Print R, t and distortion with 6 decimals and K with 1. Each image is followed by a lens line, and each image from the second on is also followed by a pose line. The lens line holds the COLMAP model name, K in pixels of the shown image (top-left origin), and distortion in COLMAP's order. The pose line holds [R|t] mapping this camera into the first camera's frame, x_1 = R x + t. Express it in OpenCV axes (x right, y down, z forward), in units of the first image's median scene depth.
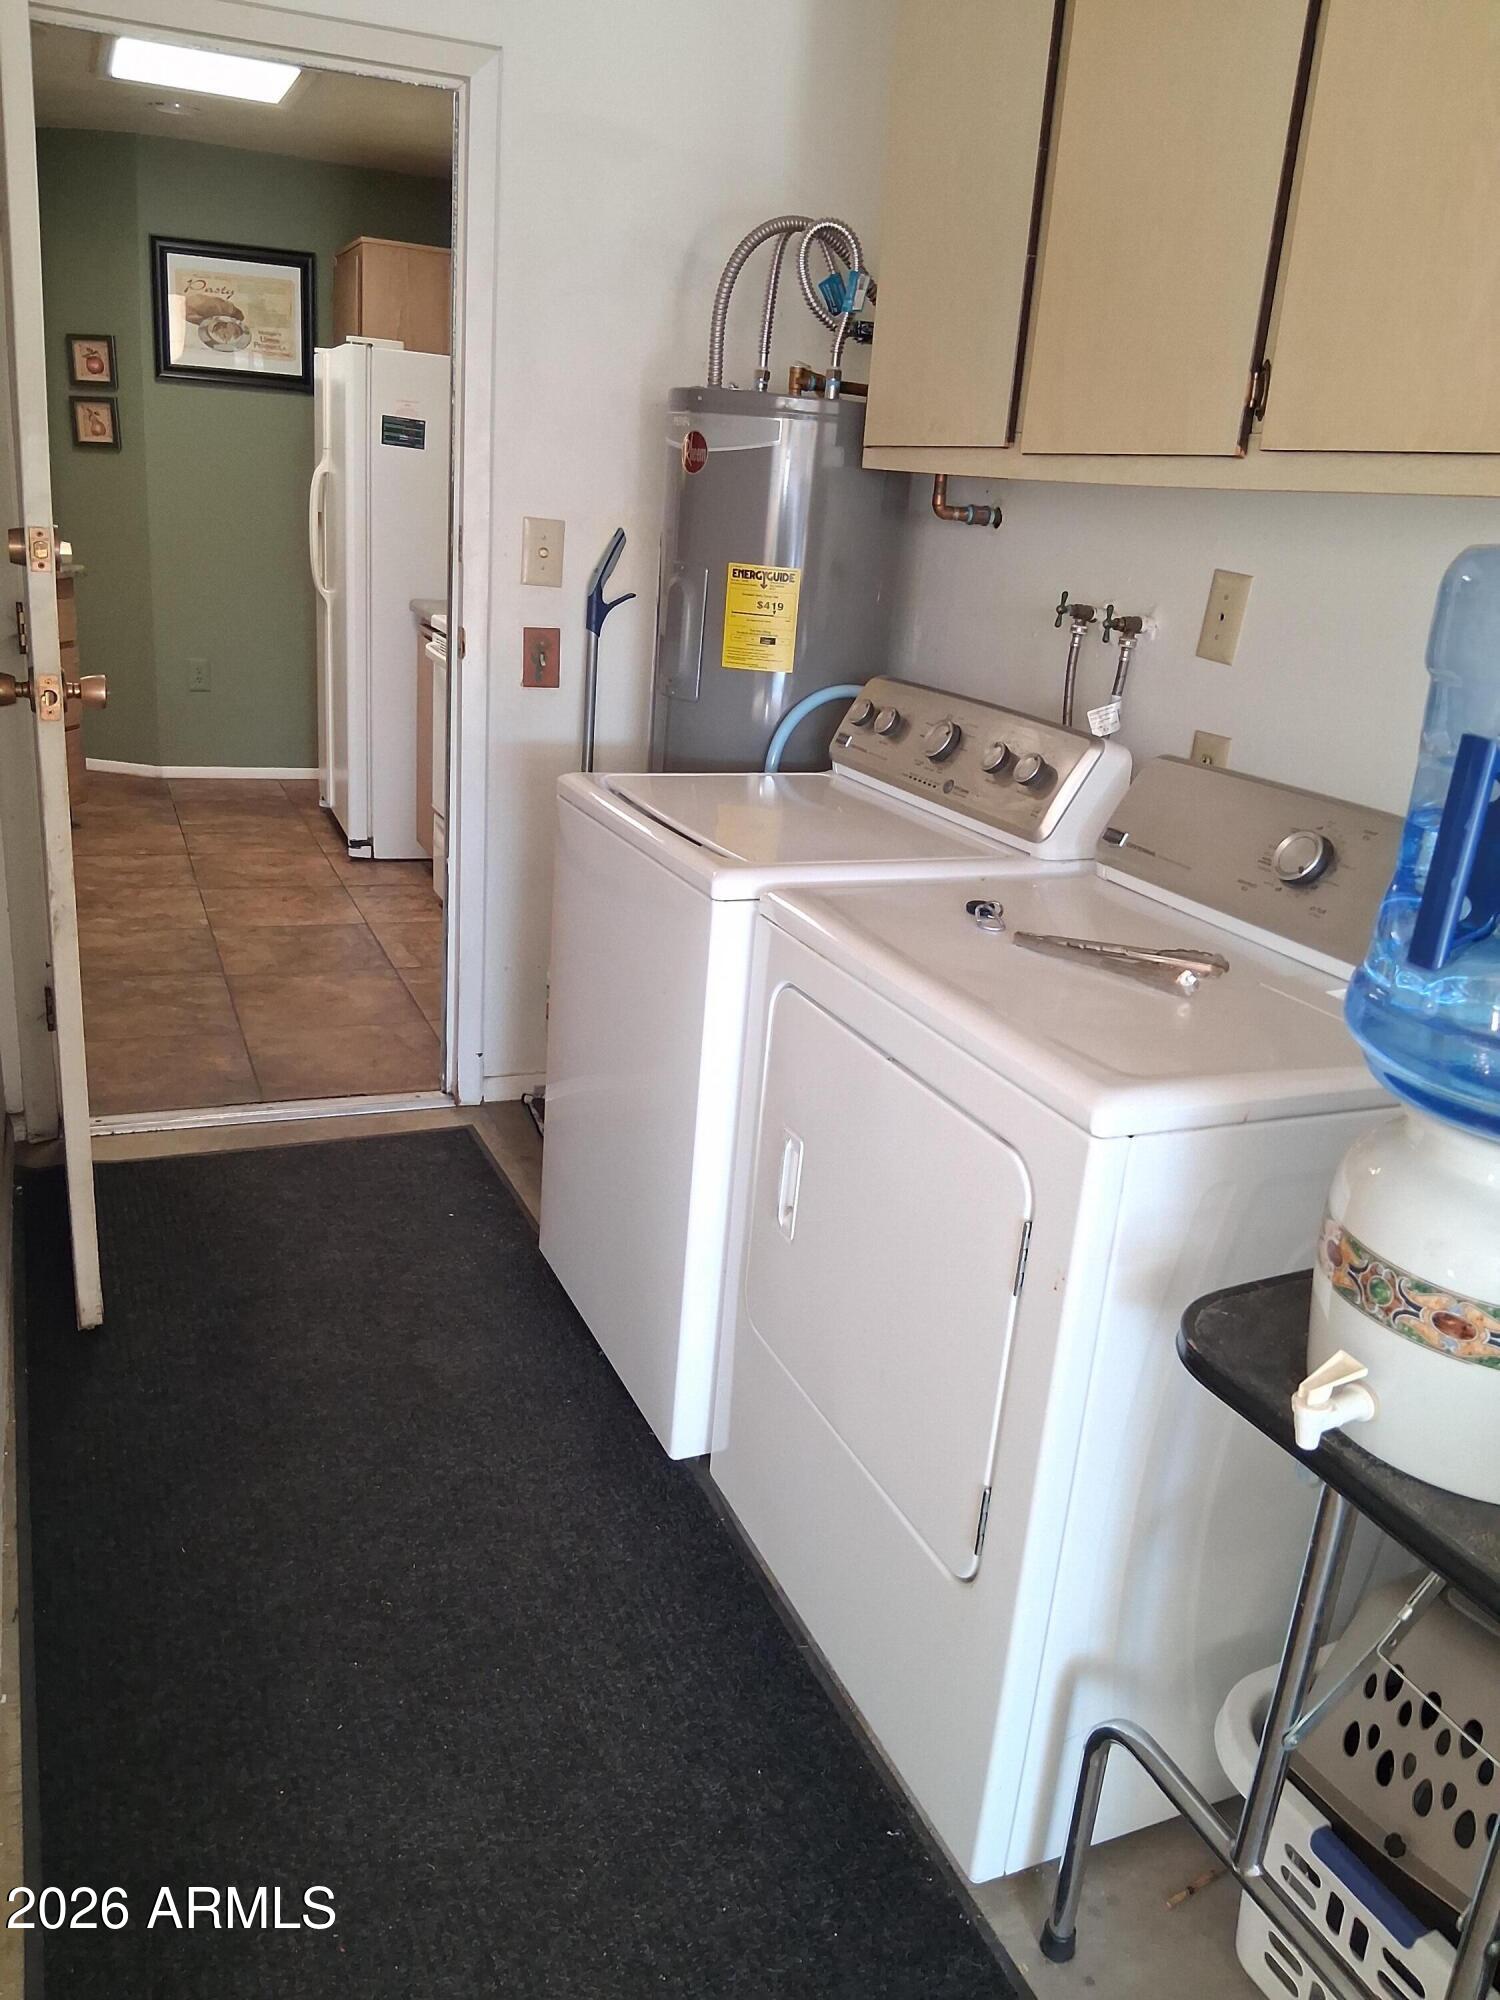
lens RADIAL K [[1496.5, 0, 774.7], [0, 1496.5, 1007.8], [0, 0, 1]] dist [0.087986, -0.176202]
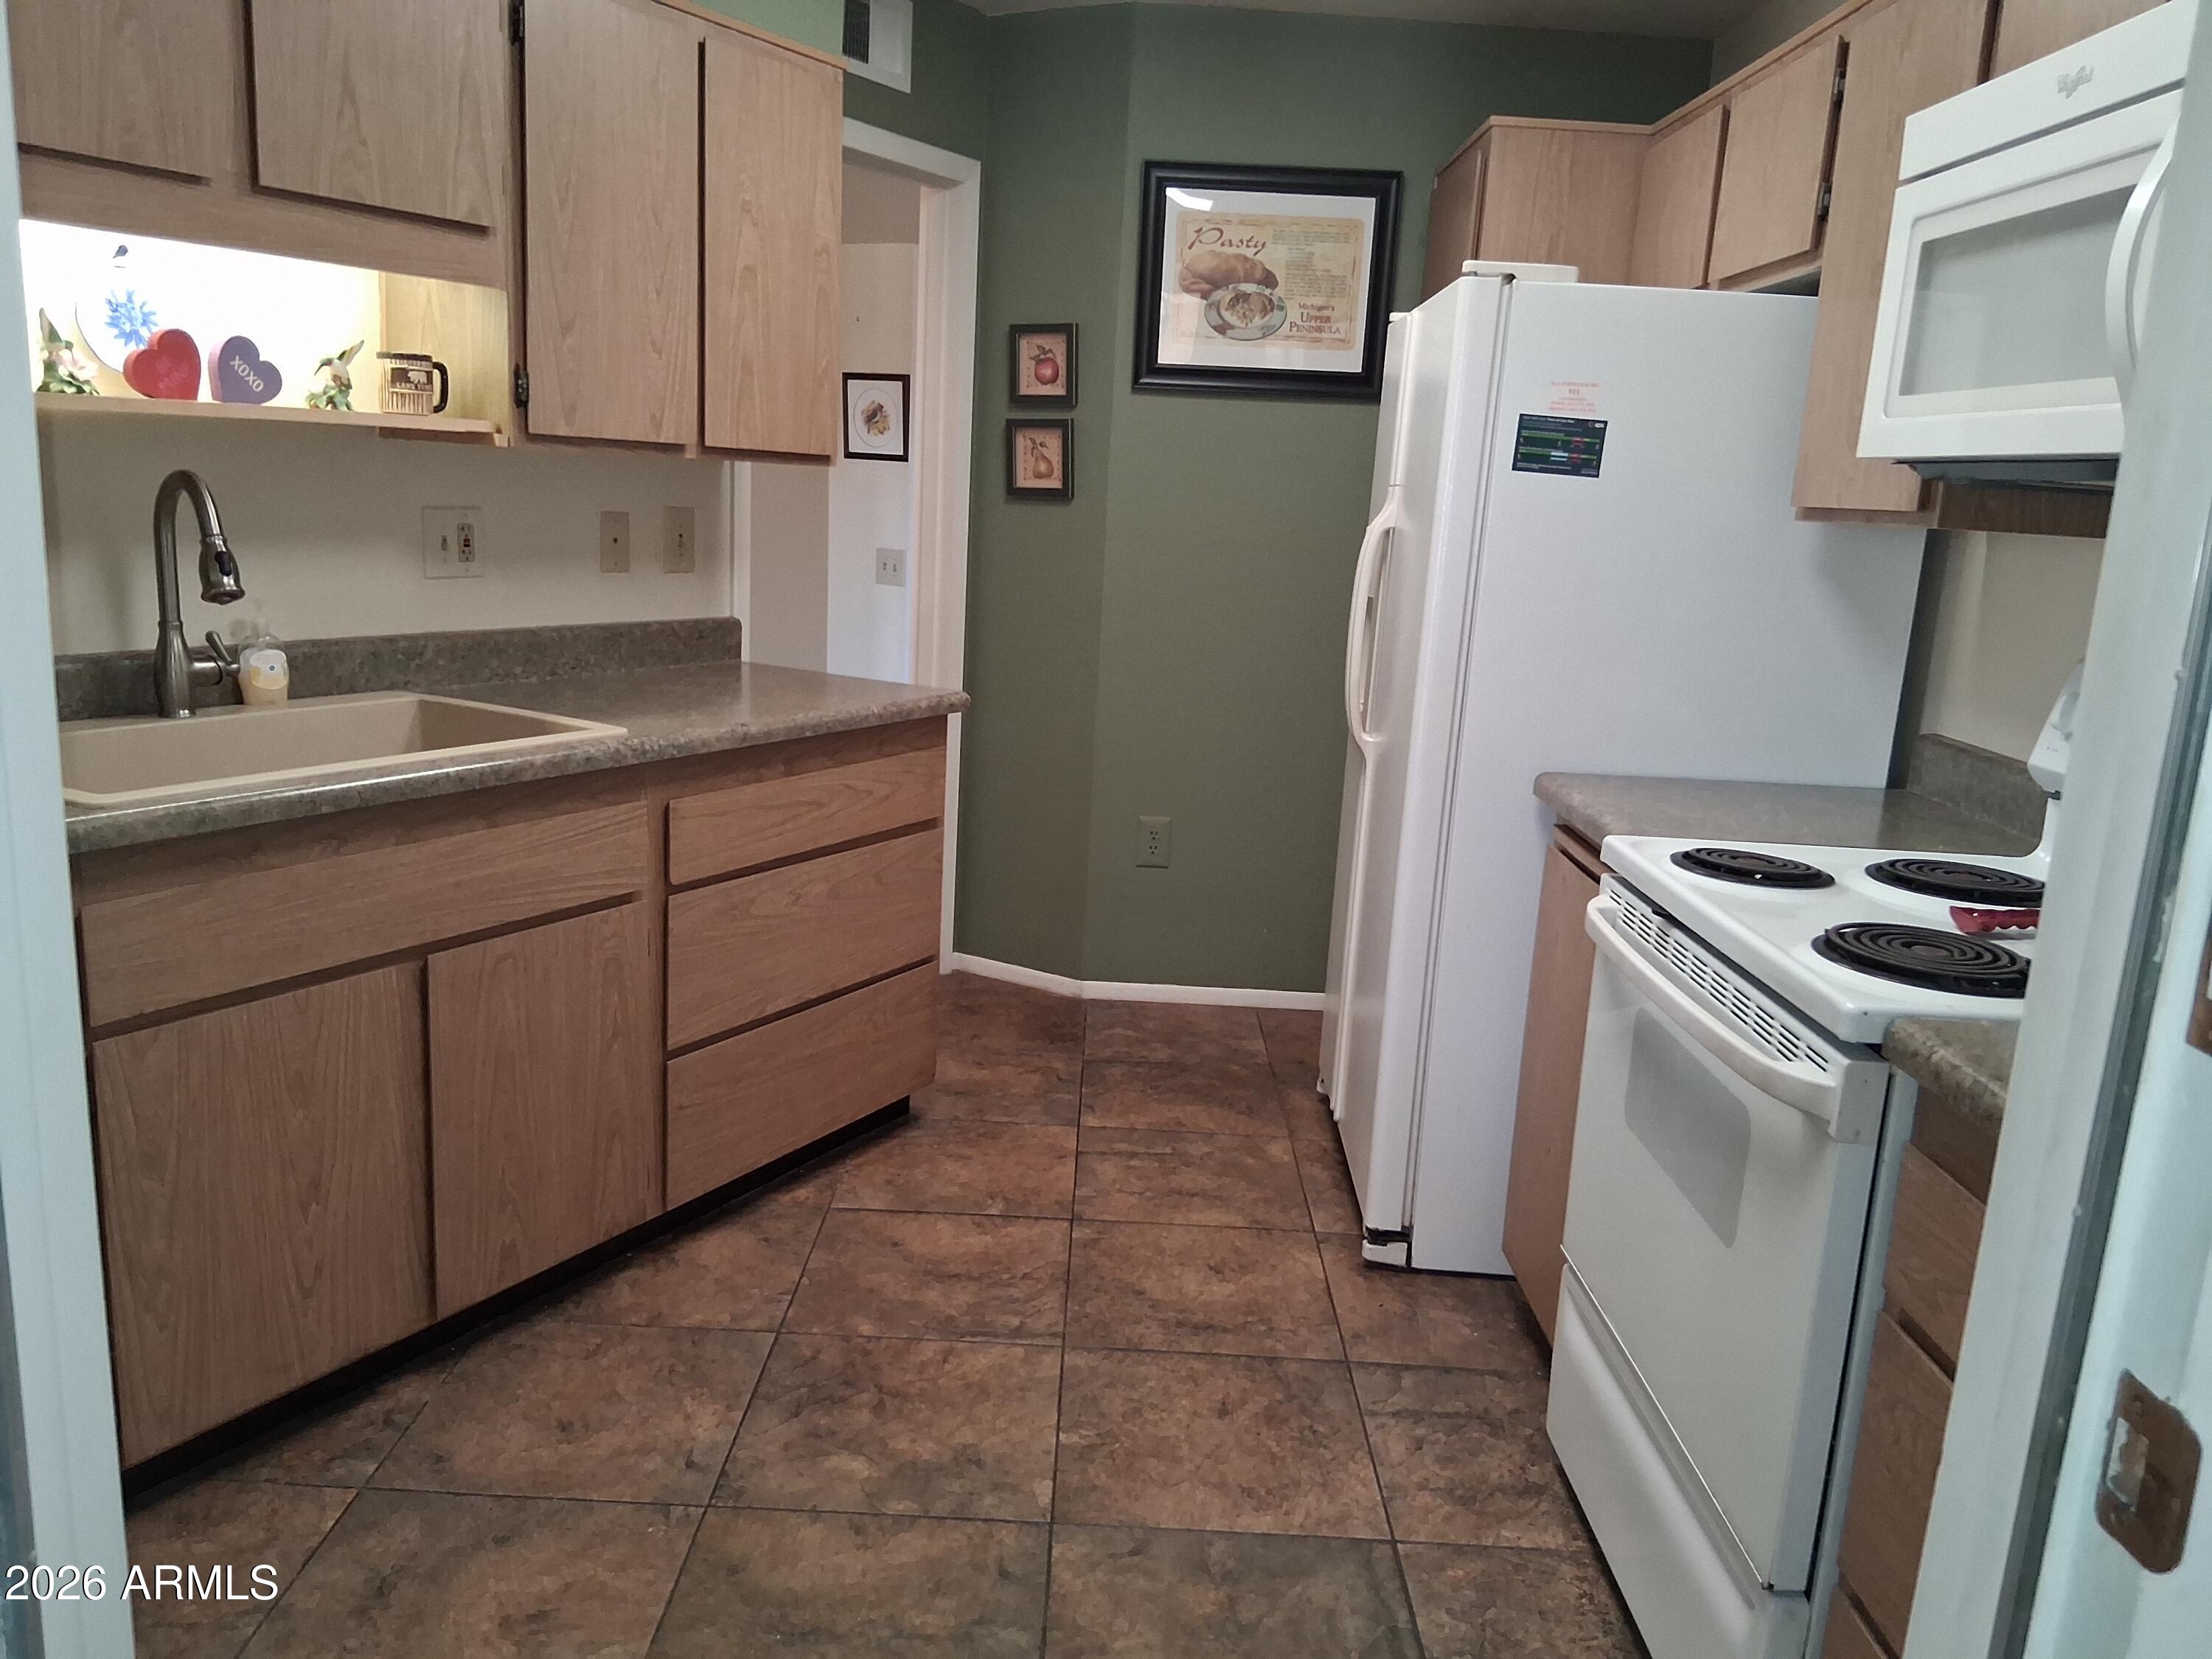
lens RADIAL K [[1655.2, 0, 1106.0], [0, 1655.2, 829.5], [0, 0, 1]] dist [0.087986, -0.176202]
pose [[0.911503, 0.051823, -0.408015, -0.137657], [-0.113703, 0.985119, -0.128890, -0.155539], [0.395264, 0.163877, 0.903831, 0.428954]]
